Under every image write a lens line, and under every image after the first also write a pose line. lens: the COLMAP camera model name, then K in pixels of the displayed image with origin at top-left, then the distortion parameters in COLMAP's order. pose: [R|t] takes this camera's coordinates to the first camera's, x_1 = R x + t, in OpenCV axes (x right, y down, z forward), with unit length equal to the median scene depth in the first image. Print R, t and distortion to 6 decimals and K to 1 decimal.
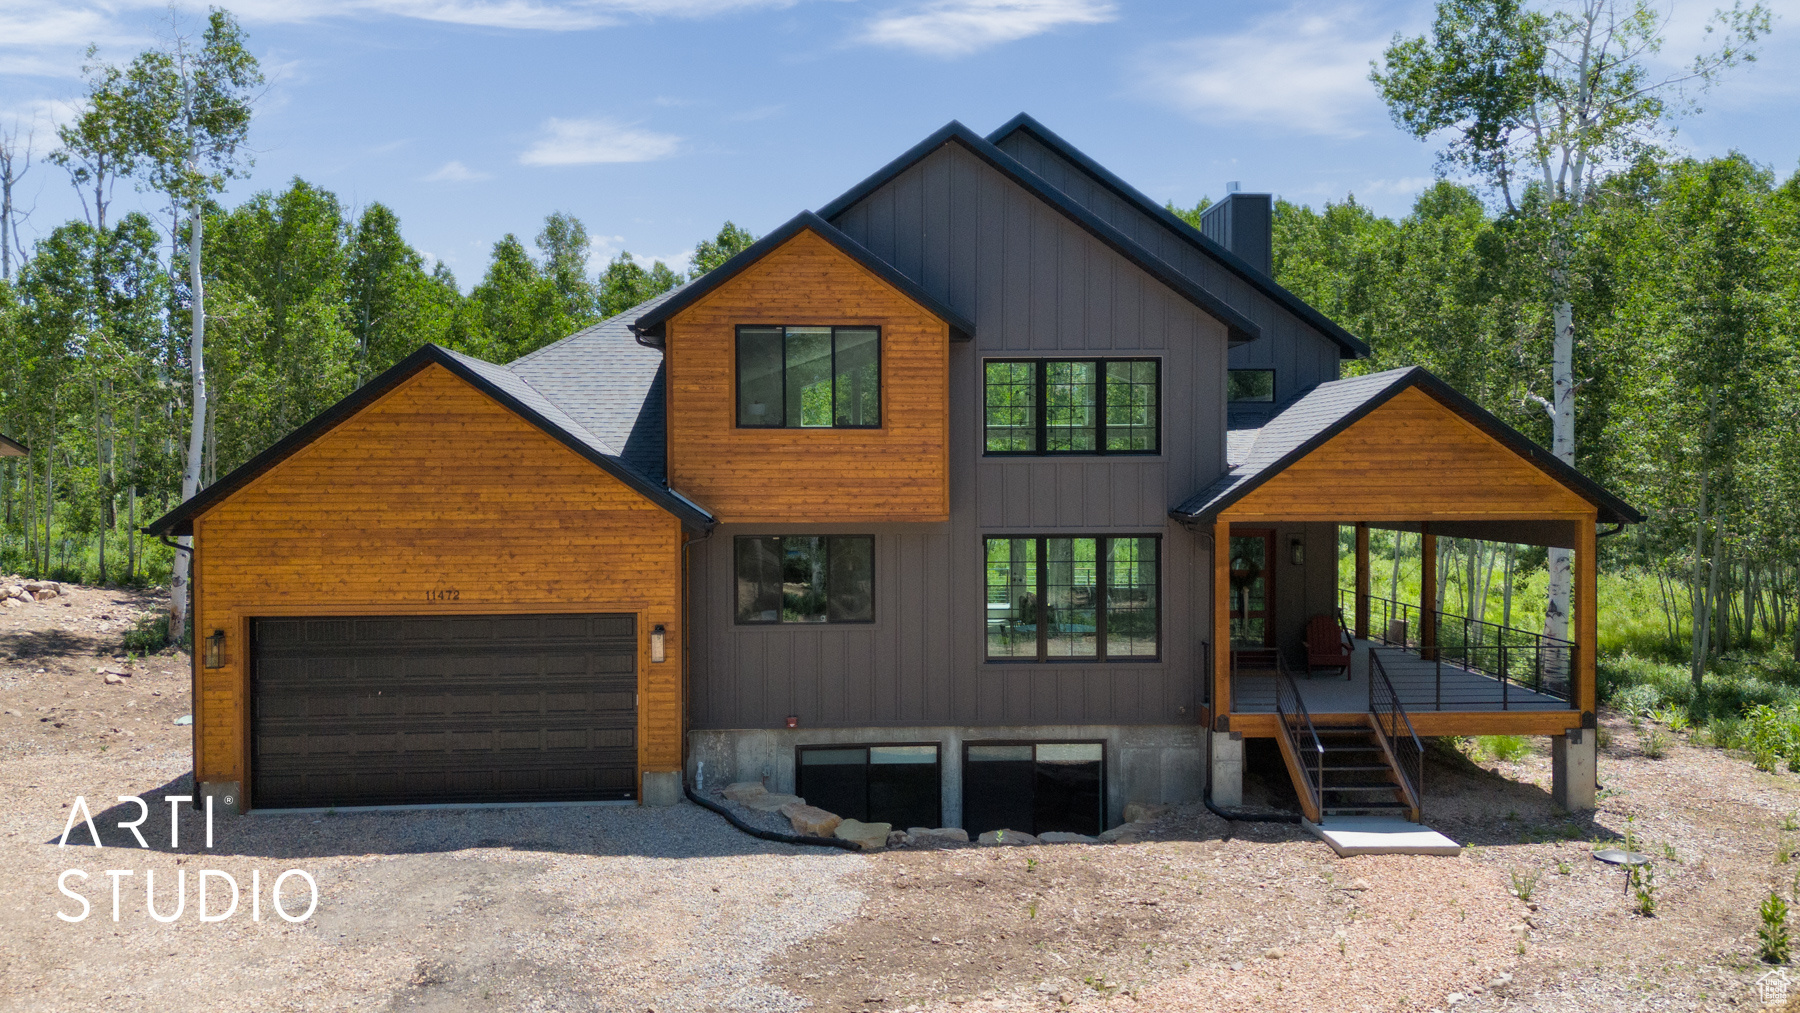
lens RADIAL K [[1308.4, 0, 904.0], [0, 1308.4, 510.9], [0, 0, 1]] dist [0.063830, -0.063779]
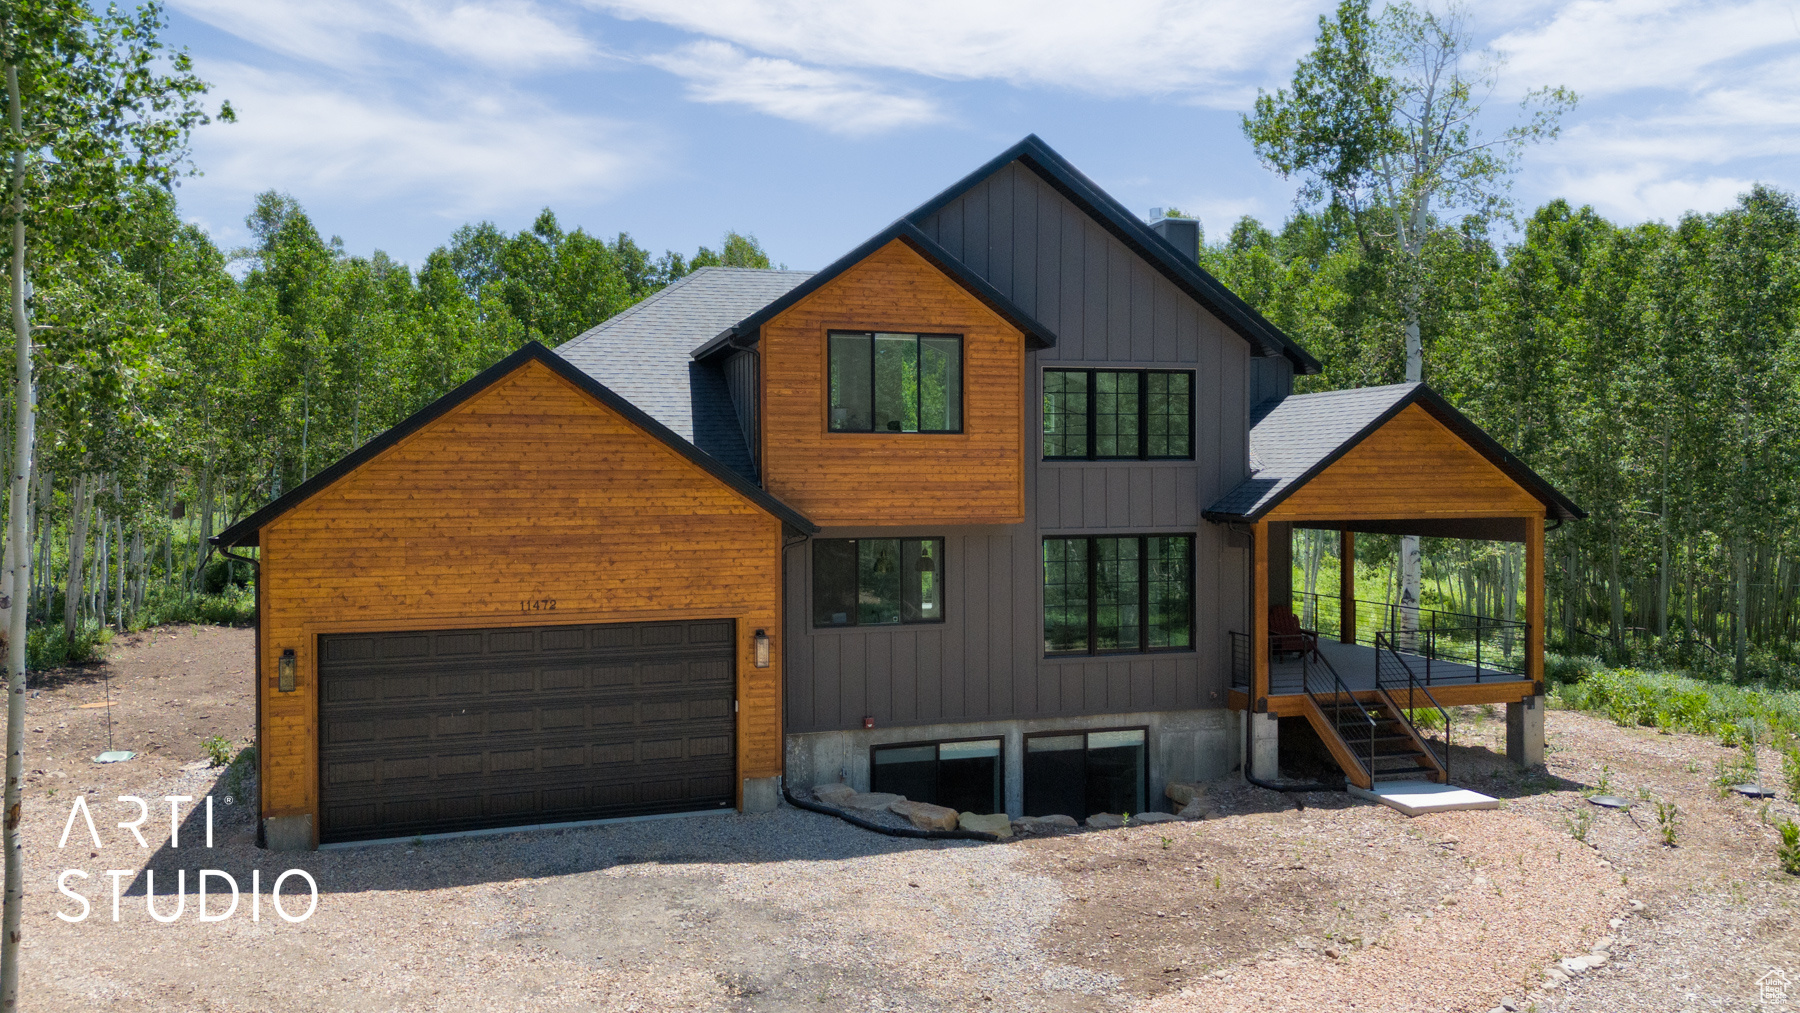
lens RADIAL K [[1308.4, 0, 904.0], [0, 1308.4, 510.9], [0, 0, 1]] dist [0.063830, -0.063779]
pose [[0.967969, -0.006841, 0.250977, -0.331159], [0.007728, 0.999967, -0.002547, 0.000229], [-0.250952, 0.004405, 0.967990, 0.012404]]
